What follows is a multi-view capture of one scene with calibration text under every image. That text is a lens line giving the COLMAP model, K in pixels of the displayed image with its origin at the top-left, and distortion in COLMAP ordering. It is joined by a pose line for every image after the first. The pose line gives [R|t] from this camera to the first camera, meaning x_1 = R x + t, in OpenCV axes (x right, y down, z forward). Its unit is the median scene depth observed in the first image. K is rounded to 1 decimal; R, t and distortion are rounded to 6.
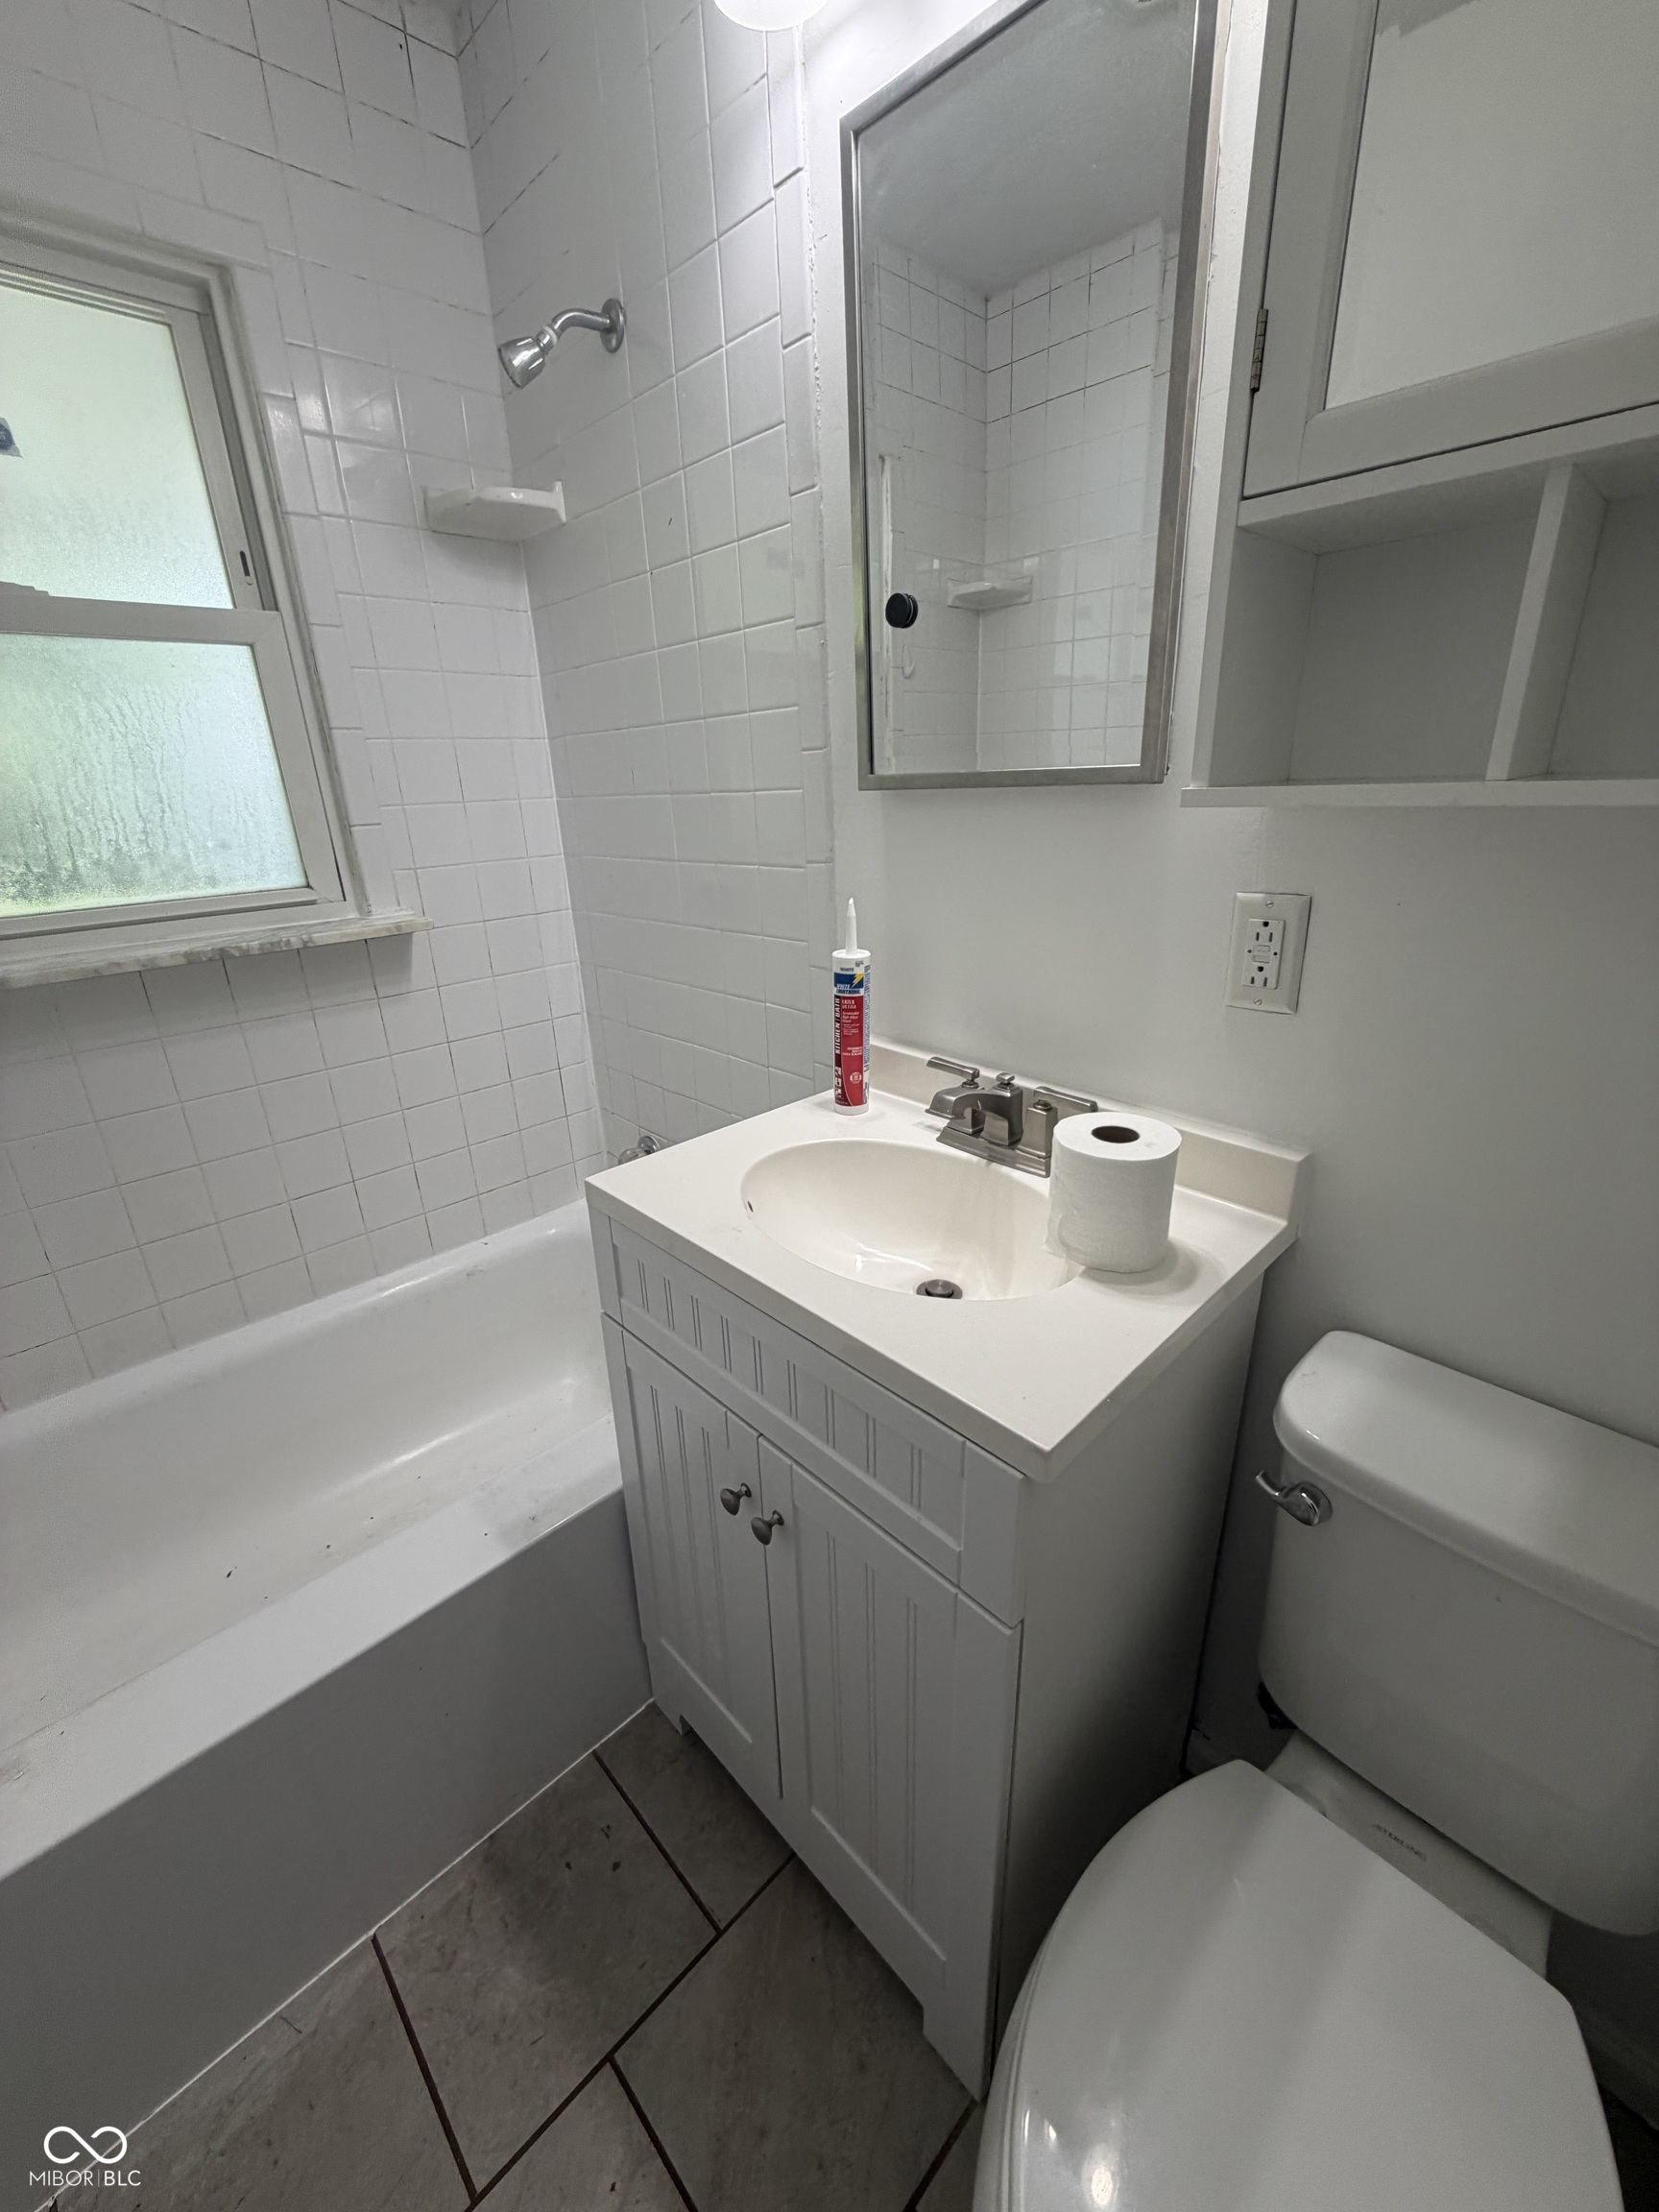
lens RADIAL K [[884.4, 0, 828.6], [0, 884.4, 1102.3], [0, 0, 1]] dist [-0.000149, 0.000206]
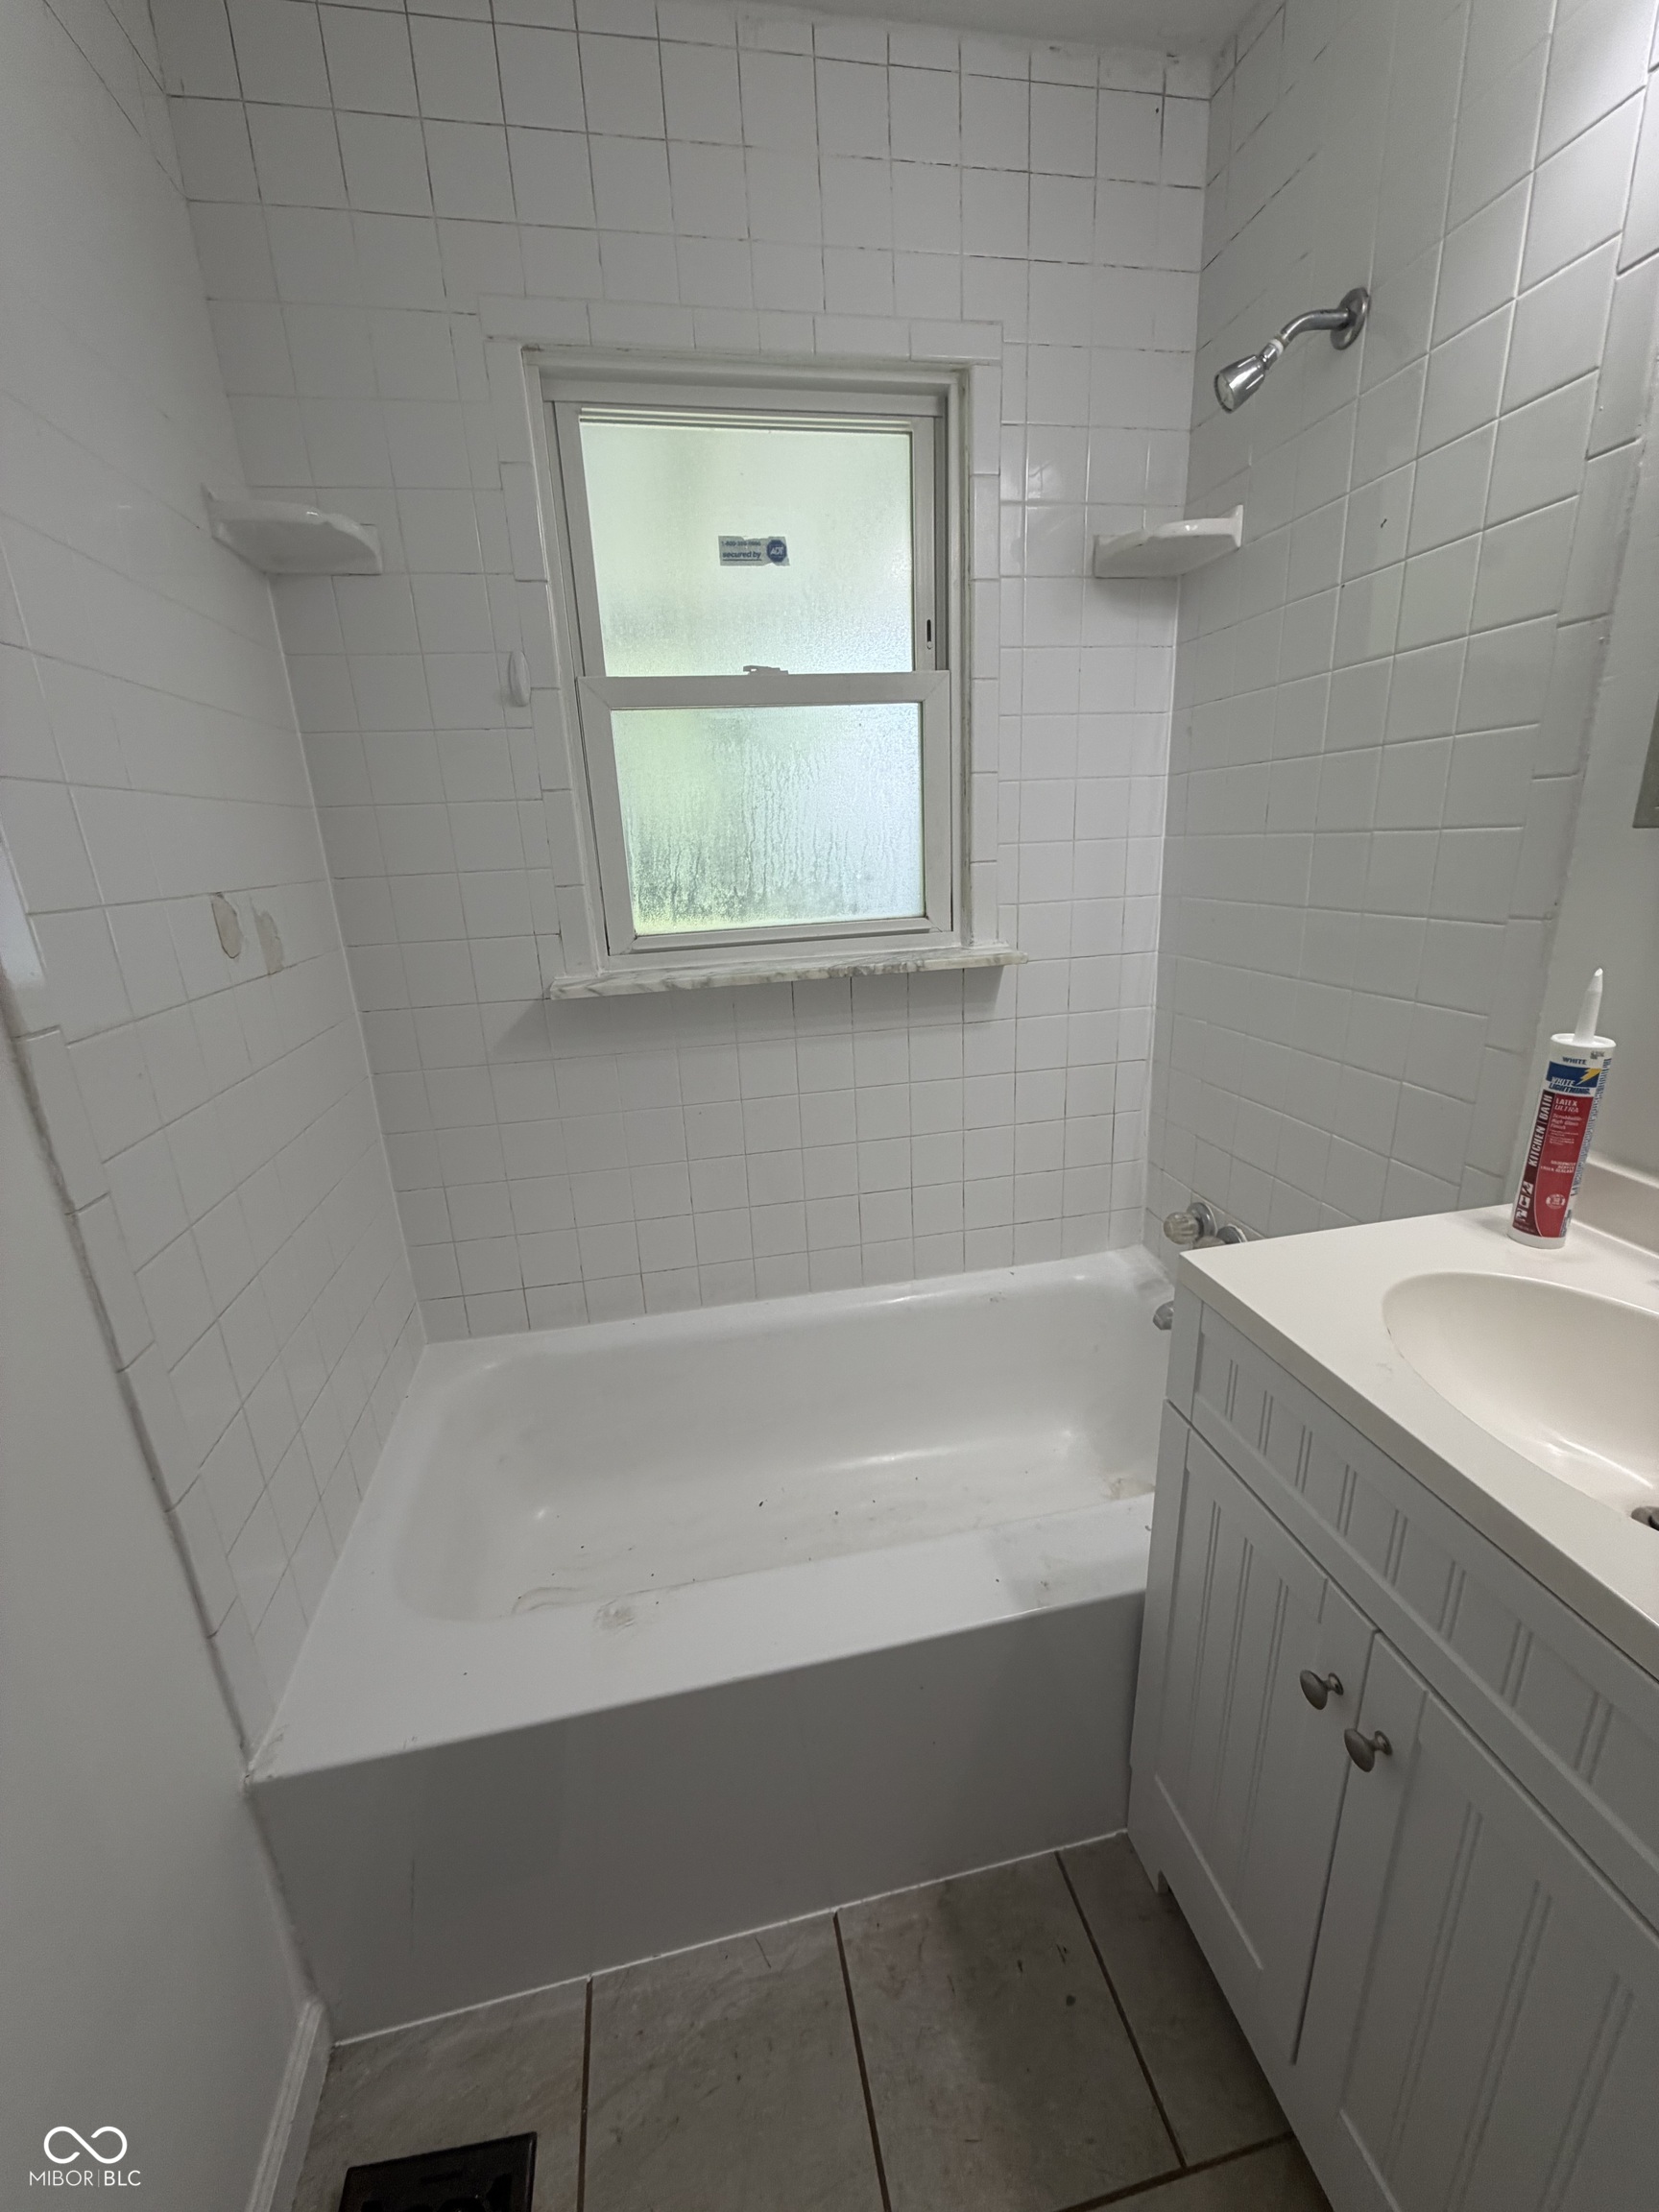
lens RADIAL K [[884.4, 0, 832.4], [0, 884.4, 1106.4], [0, 0, 1]] dist [-0.000149, 0.000206]
pose [[0.844715, 0.156822, -0.511725, -0.104472], [-0.174100, 0.984623, 0.014355, -0.009287], [0.506108, 0.076966, 0.859029, 0.021092]]
